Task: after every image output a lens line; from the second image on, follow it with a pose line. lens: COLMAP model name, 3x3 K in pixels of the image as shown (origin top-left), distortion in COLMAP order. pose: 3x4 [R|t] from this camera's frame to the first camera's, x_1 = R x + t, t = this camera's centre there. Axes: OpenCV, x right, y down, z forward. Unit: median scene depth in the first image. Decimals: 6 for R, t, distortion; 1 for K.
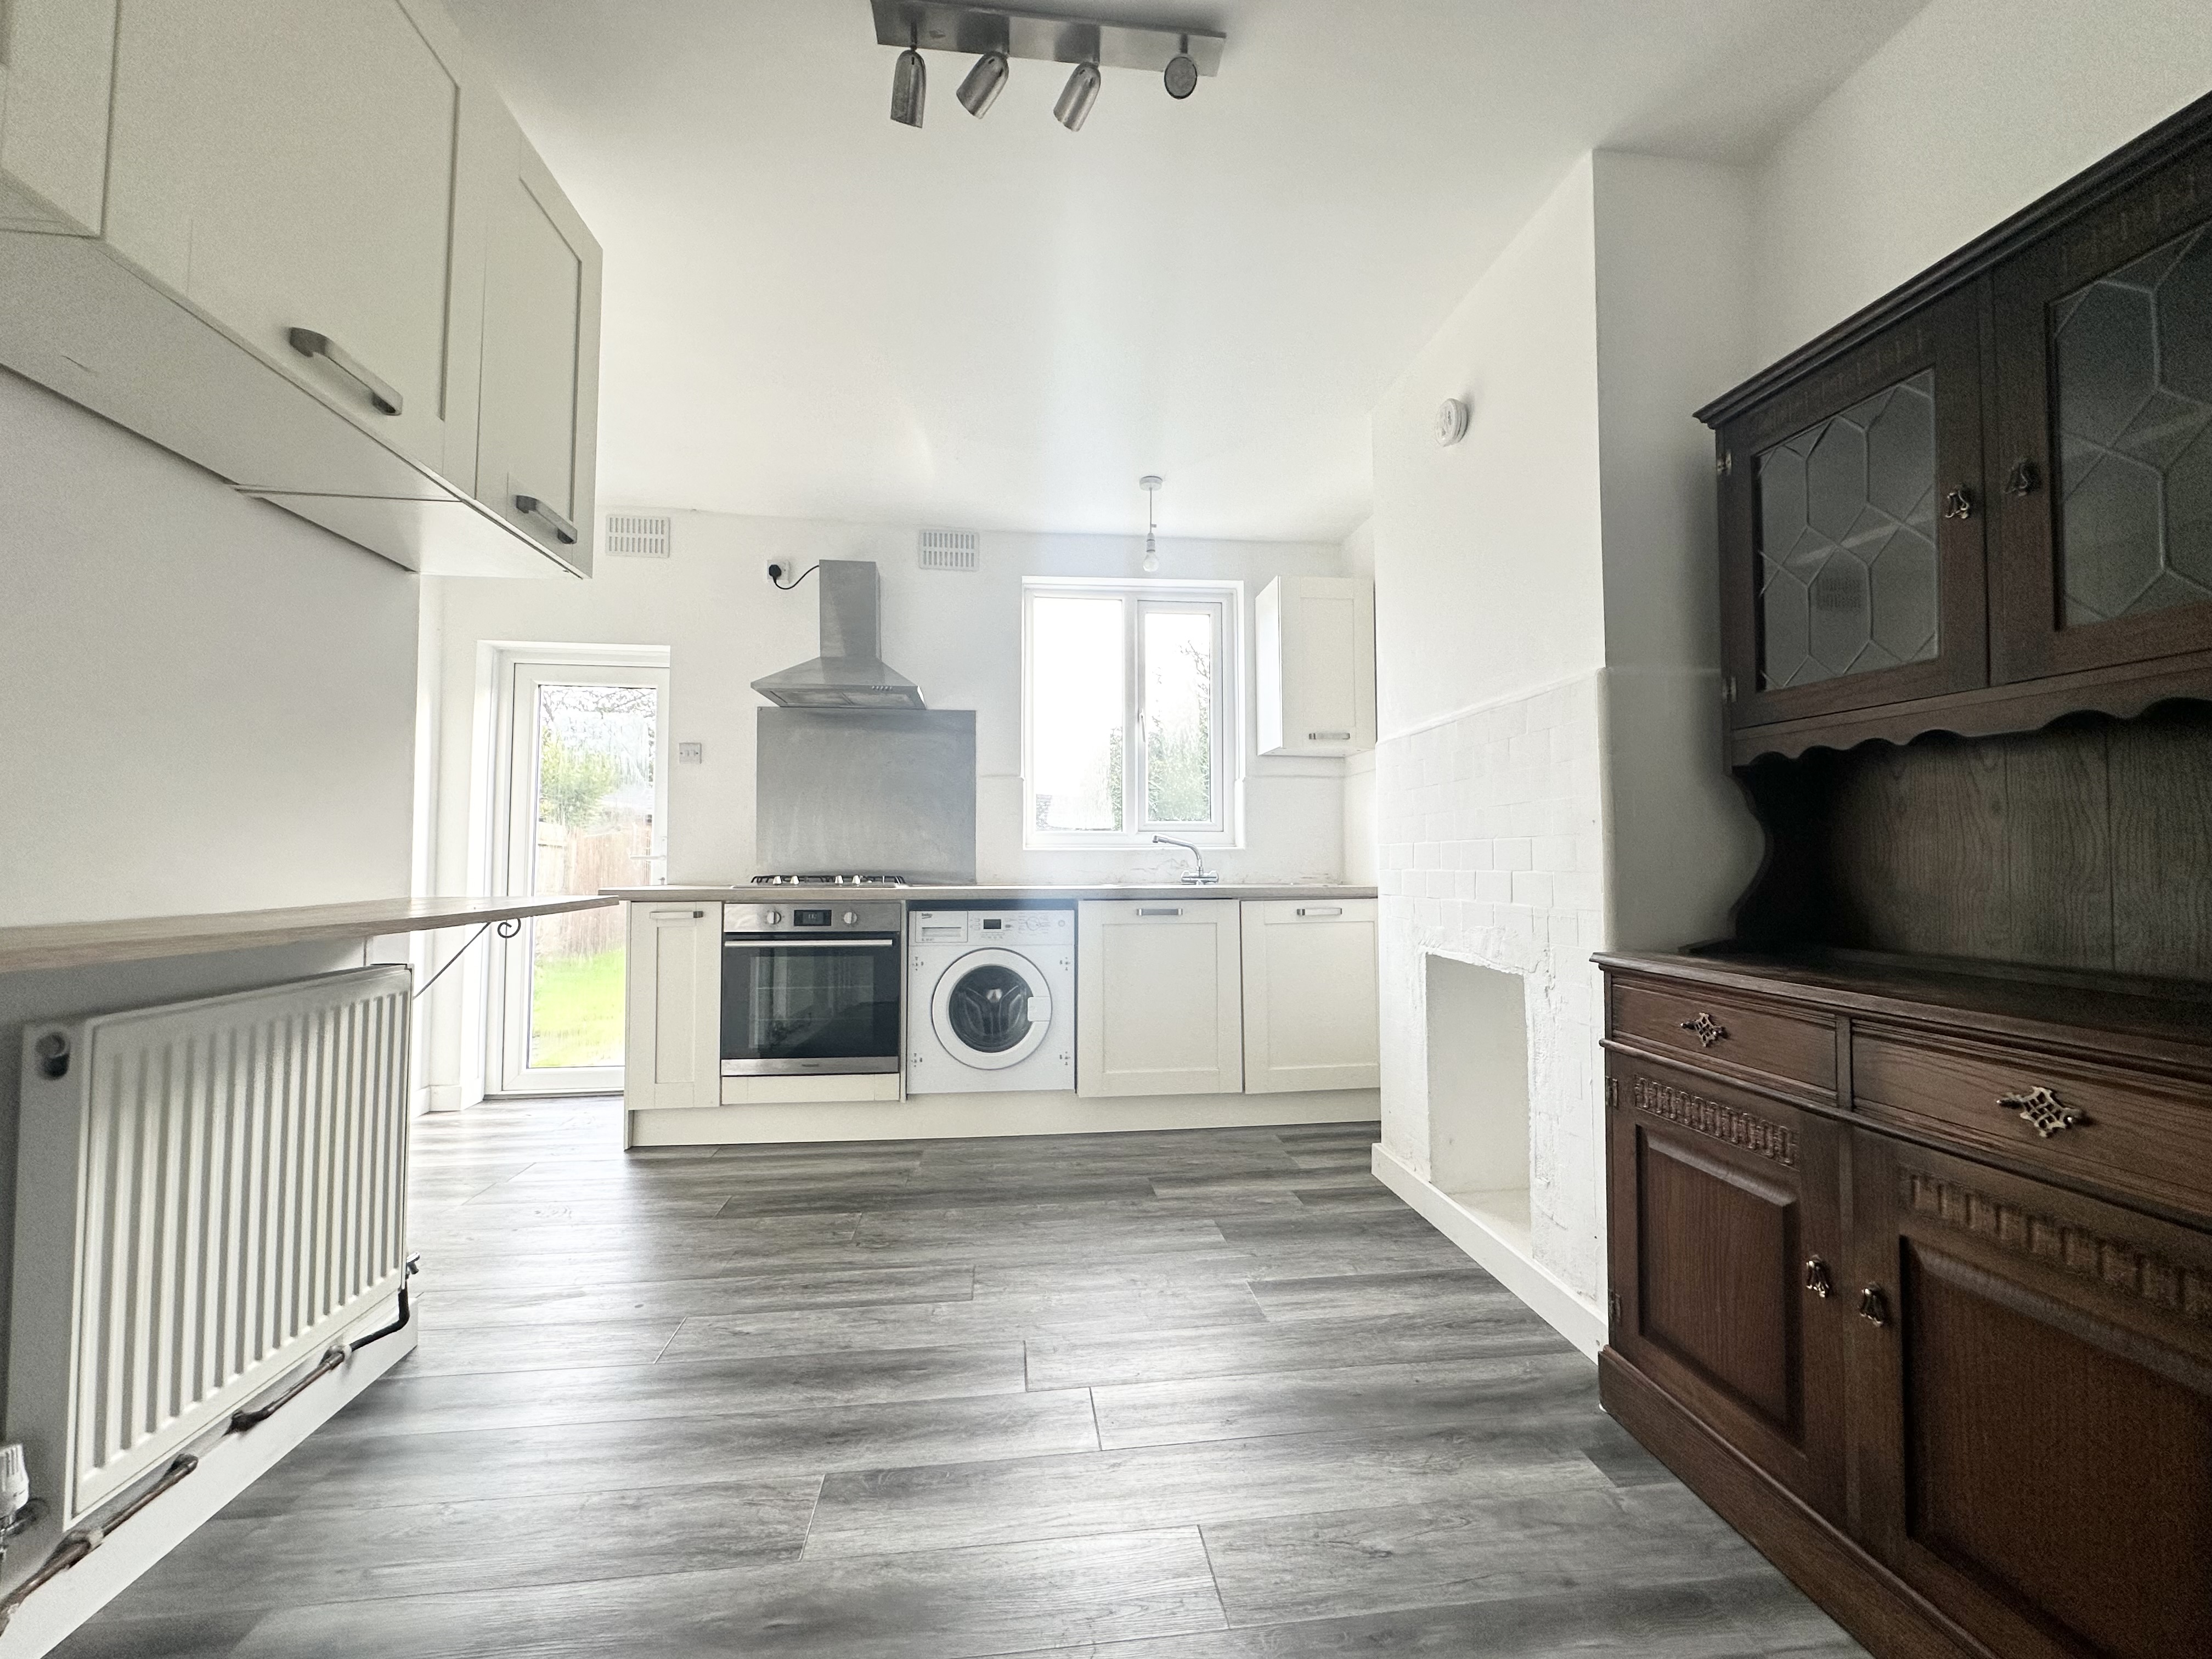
lens RADIAL K [[881.1, 0, 1100.4], [0, 881.1, 824.8], [0, 0, 1]] dist [-0.000286, 0.000646]
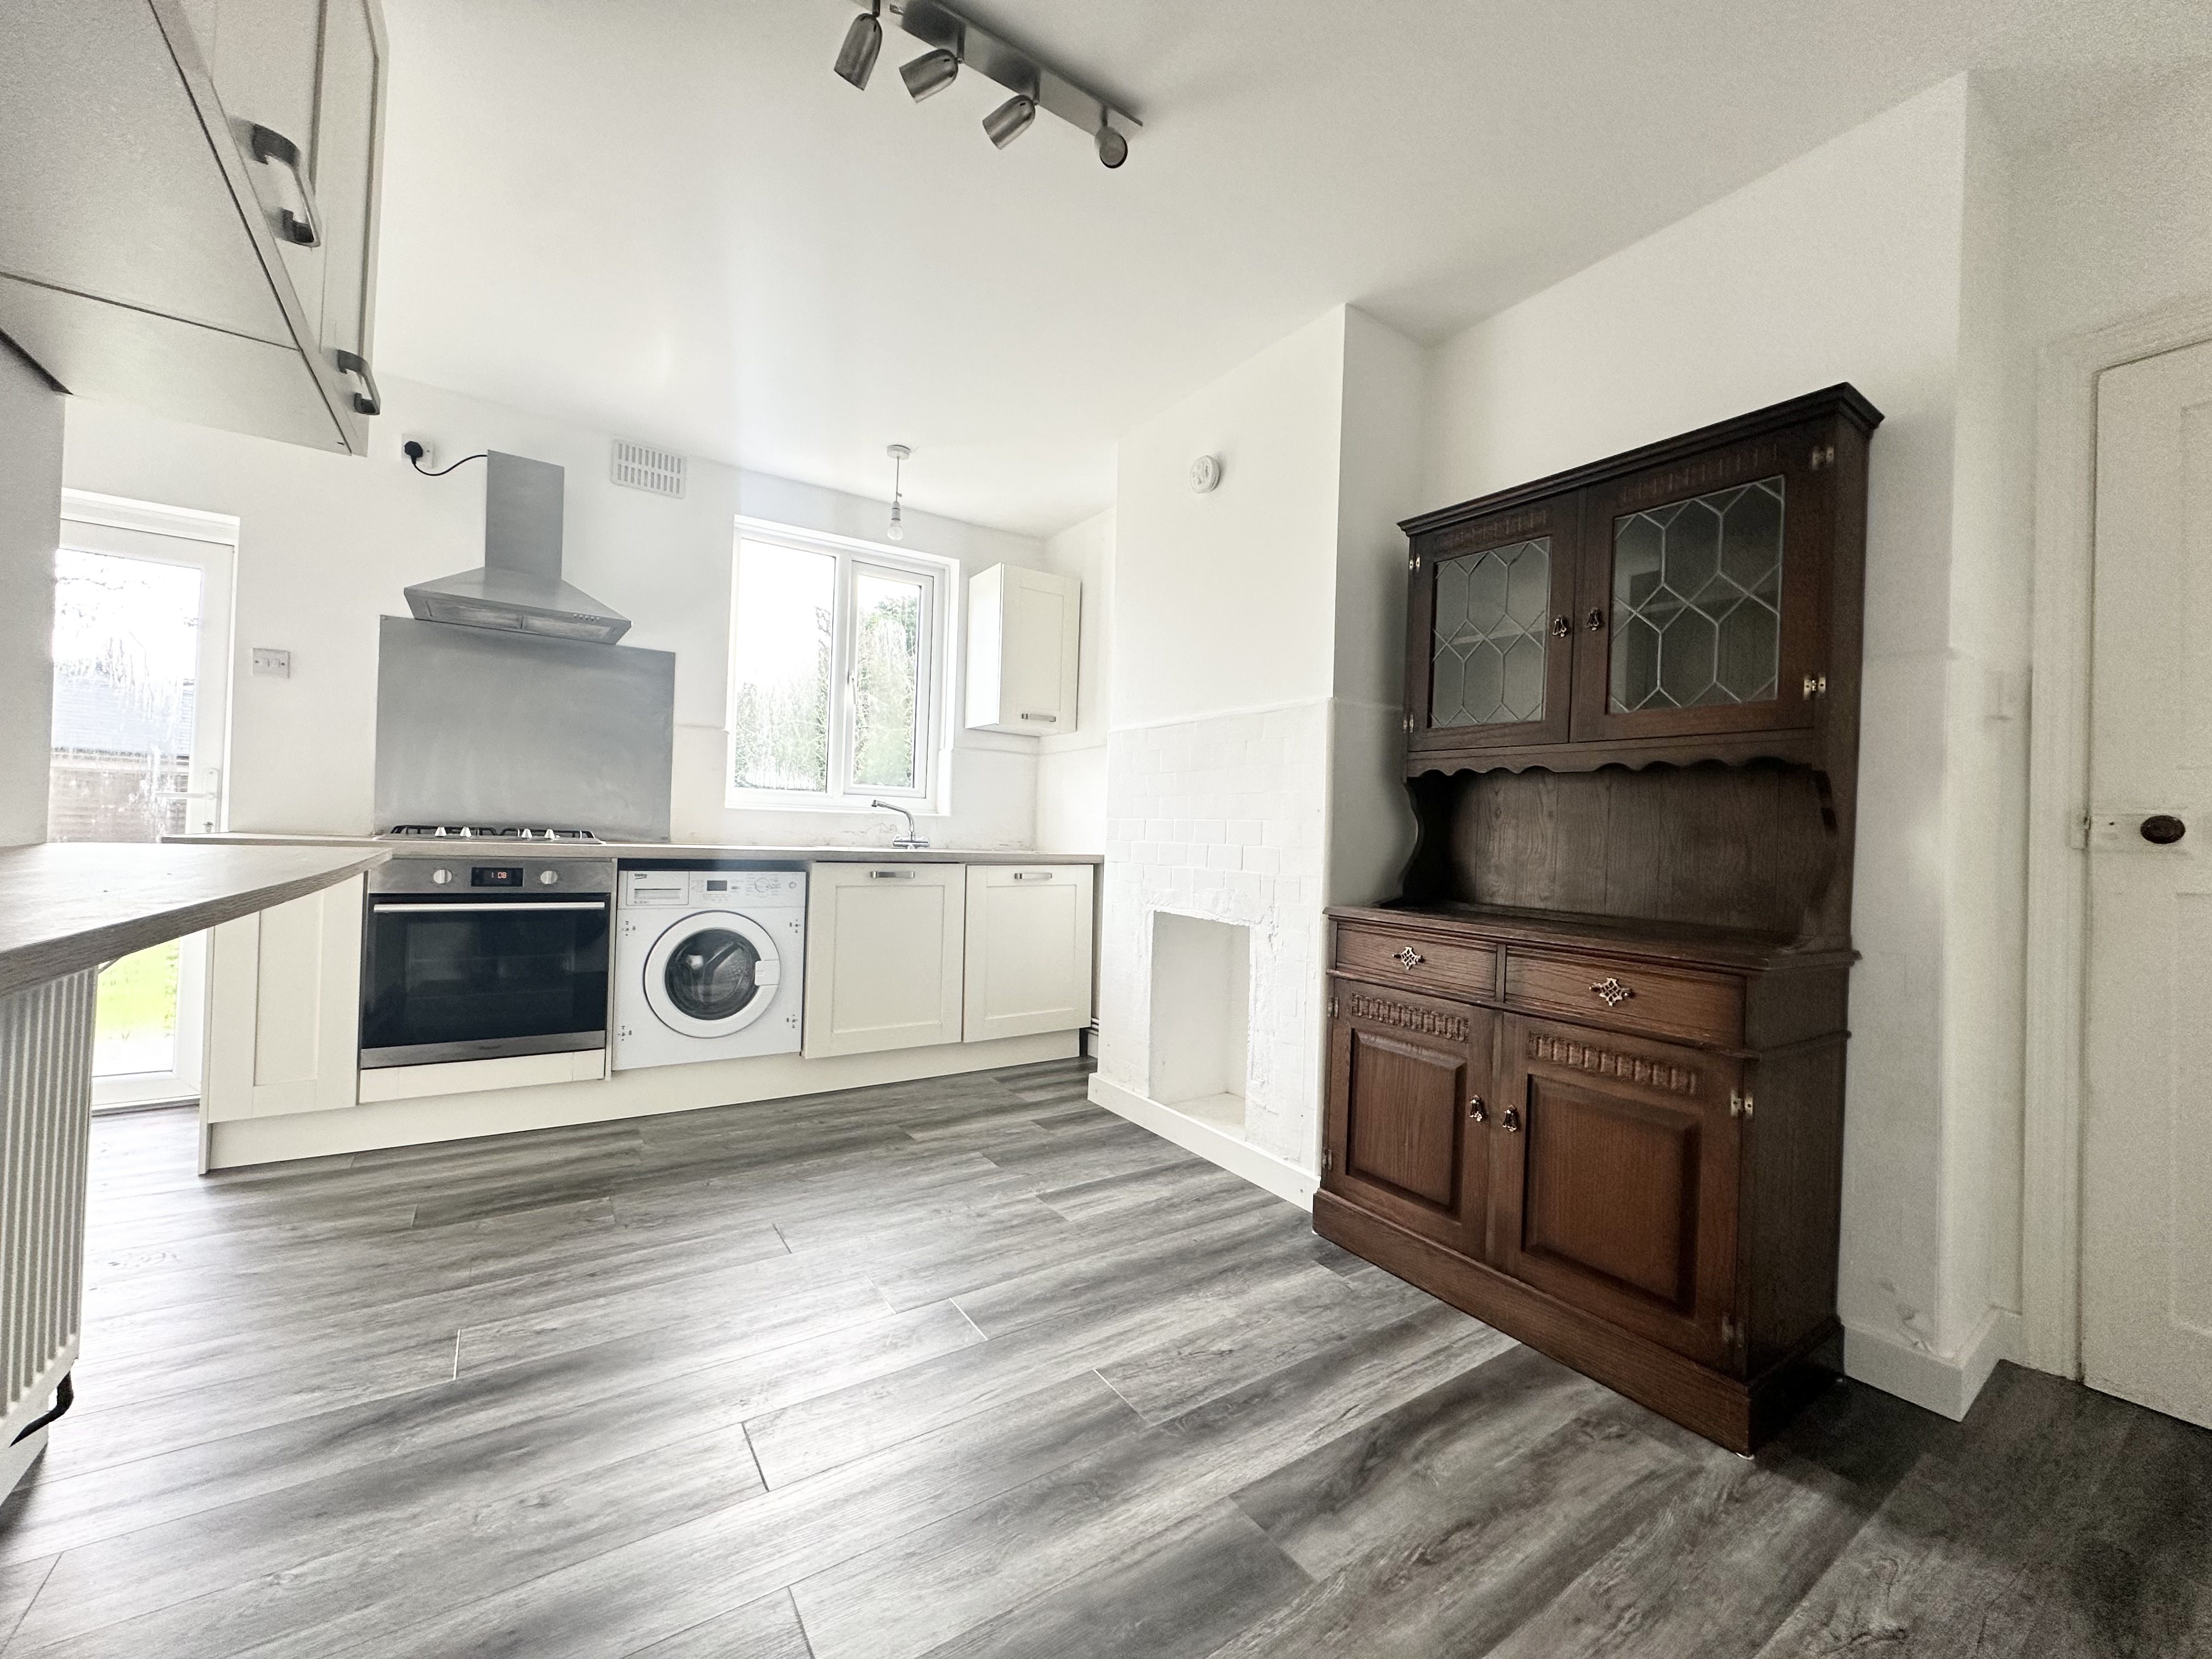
lens RADIAL K [[881.1, 0, 1100.4], [0, 881.1, 824.8], [0, 0, 1]] dist [-0.000286, 0.000646]
pose [[0.888504, 0.036640, 0.457403, -0.246421], [-0.054639, 0.998163, 0.026179, 0.000407], [-0.455603, -0.048252, 0.888874, -0.032837]]
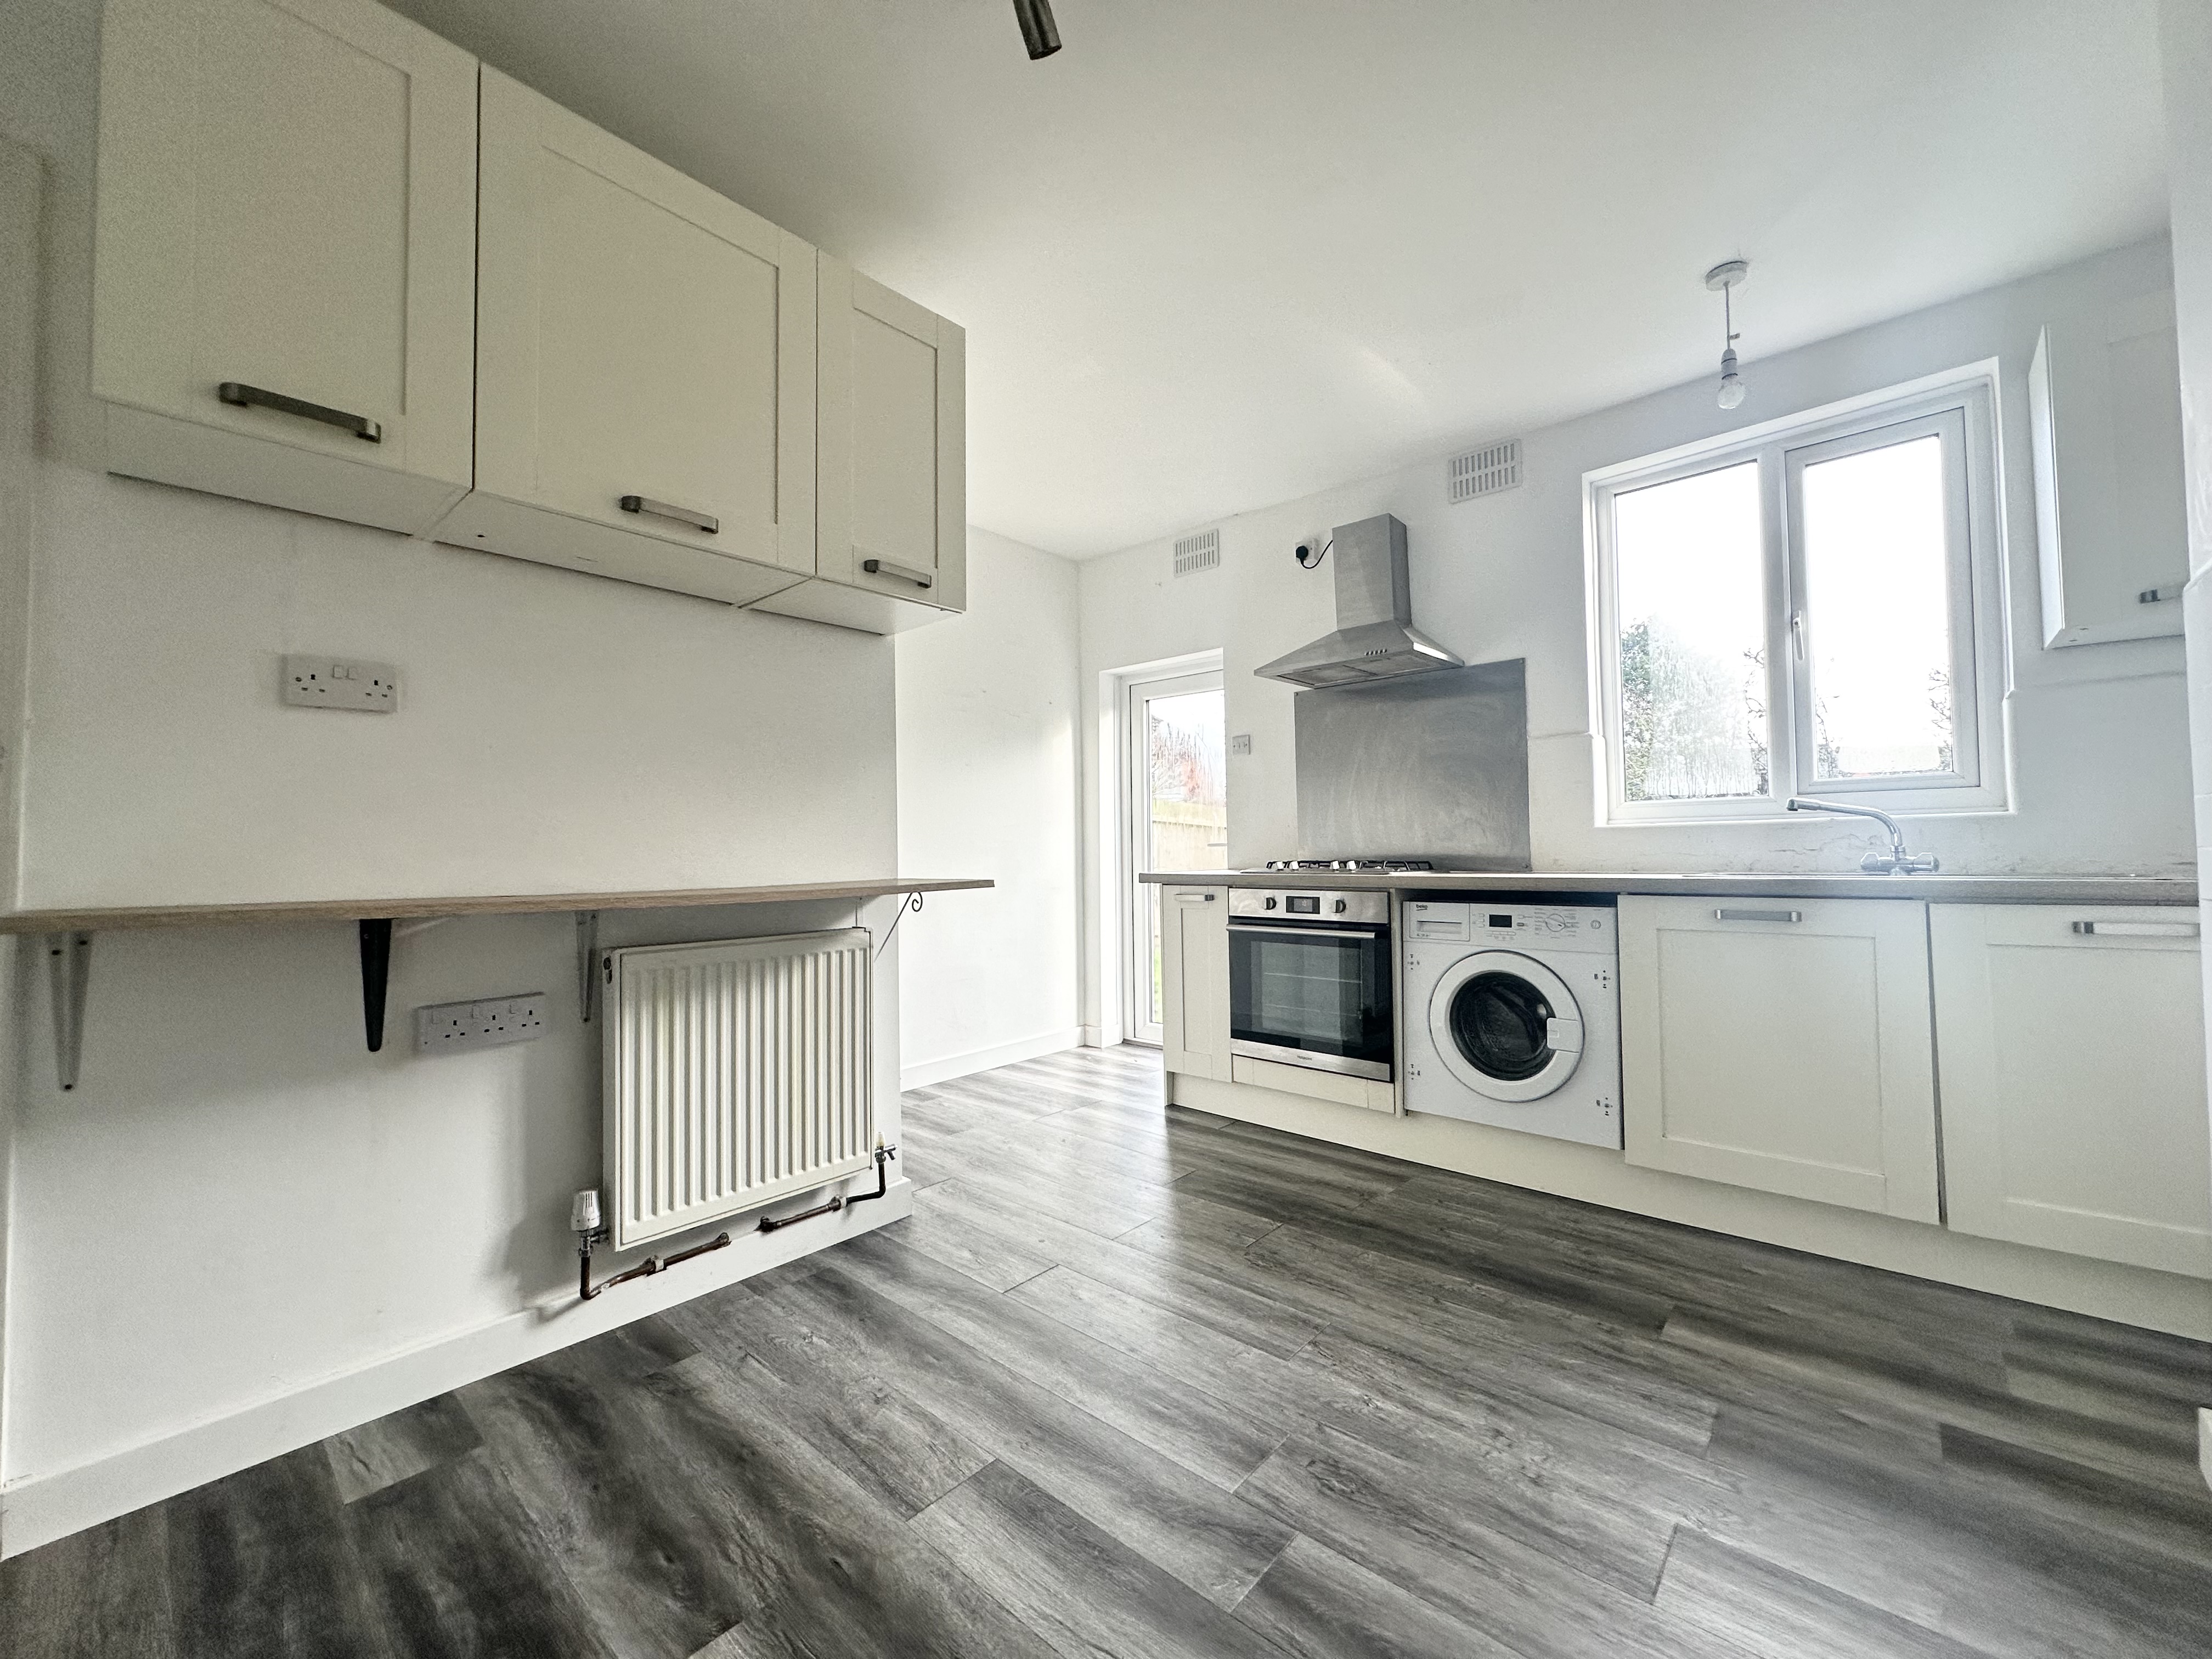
lens RADIAL K [[877.0, 0, 1106.0], [0, 877.0, 824.4], [0, 0, 1]] dist [0.000643, 0.000245]
pose [[0.665189, -0.031907, -0.745993, 0.305591], [0.044655, 0.998998, -0.002910, 0.013730], [0.745338, -0.031376, 0.665948, 0.255199]]
